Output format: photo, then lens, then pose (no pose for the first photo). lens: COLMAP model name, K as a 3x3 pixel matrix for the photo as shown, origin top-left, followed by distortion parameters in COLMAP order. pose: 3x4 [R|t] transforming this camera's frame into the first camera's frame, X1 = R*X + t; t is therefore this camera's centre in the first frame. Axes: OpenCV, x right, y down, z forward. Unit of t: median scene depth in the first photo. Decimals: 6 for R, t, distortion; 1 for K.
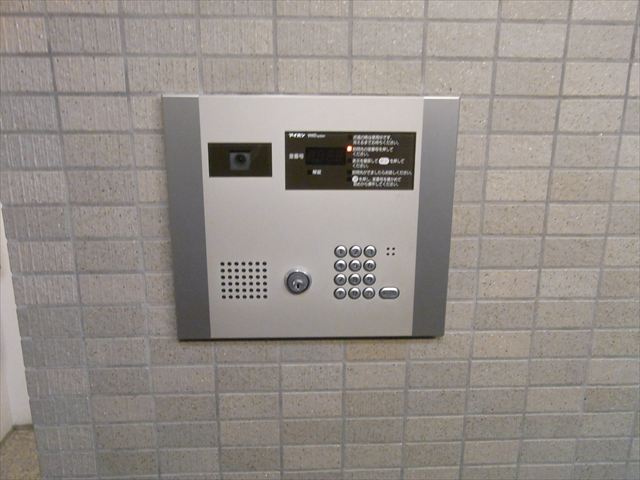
lens RADIAL K [[567.8, 0, 320.9], [0, 567.8, 241.8], [0, 0, 1]] dist [-0.015801, 0.037158]
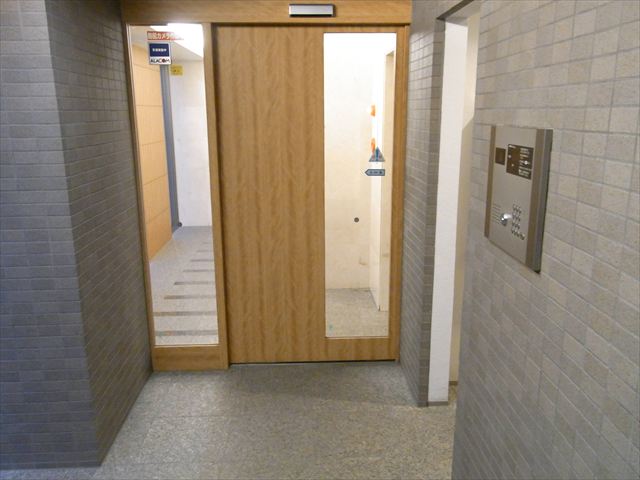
lens RADIAL K [[567.8, 0, 320.0], [0, 567.8, 240.0], [0, 0, 1]] dist [-0.015801, 0.037158]
pose [[-0.043567, 0.212378, -0.976216, 2.033599], [-0.241971, 0.945807, 0.216561, -0.141530], [0.969305, 0.245651, 0.010183, 0.384646]]
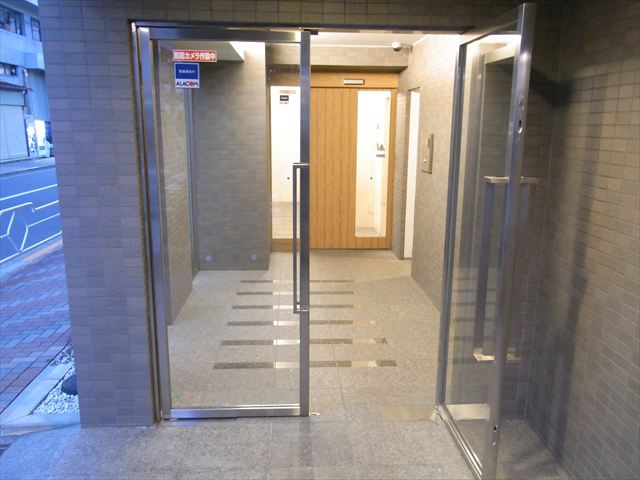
lens RADIAL K [[567.8, 0, 320.8], [0, 567.8, 242.6], [0, 0, 1]] dist [-0.015801, 0.037158]
pose [[-0.030041, 0.186948, -0.981910, 5.212097], [-0.257340, 0.947792, 0.188325, -0.013431], [0.965854, 0.258342, 0.019636, 0.112801]]
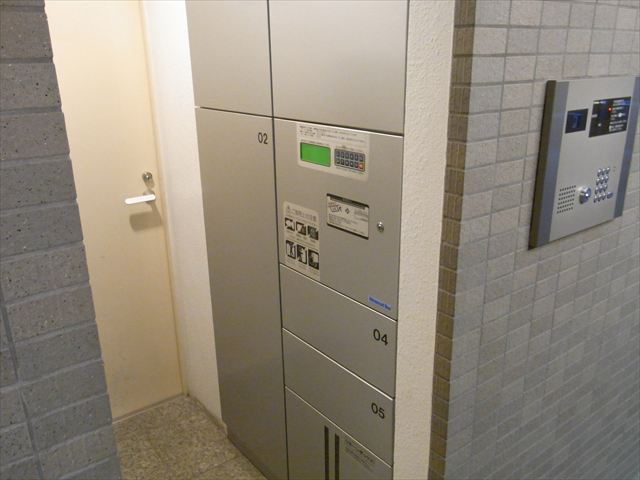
lens RADIAL K [[567.8, 0, 320.5], [0, 567.8, 239.0], [0, 0, 1]] dist [-0.015801, 0.037158]
pose [[0.820261, -0.189260, 0.539771, -1.606136], [0.160361, 0.981919, 0.100598, -0.093150], [-0.549050, 0.004042, 0.835780, 0.080986]]
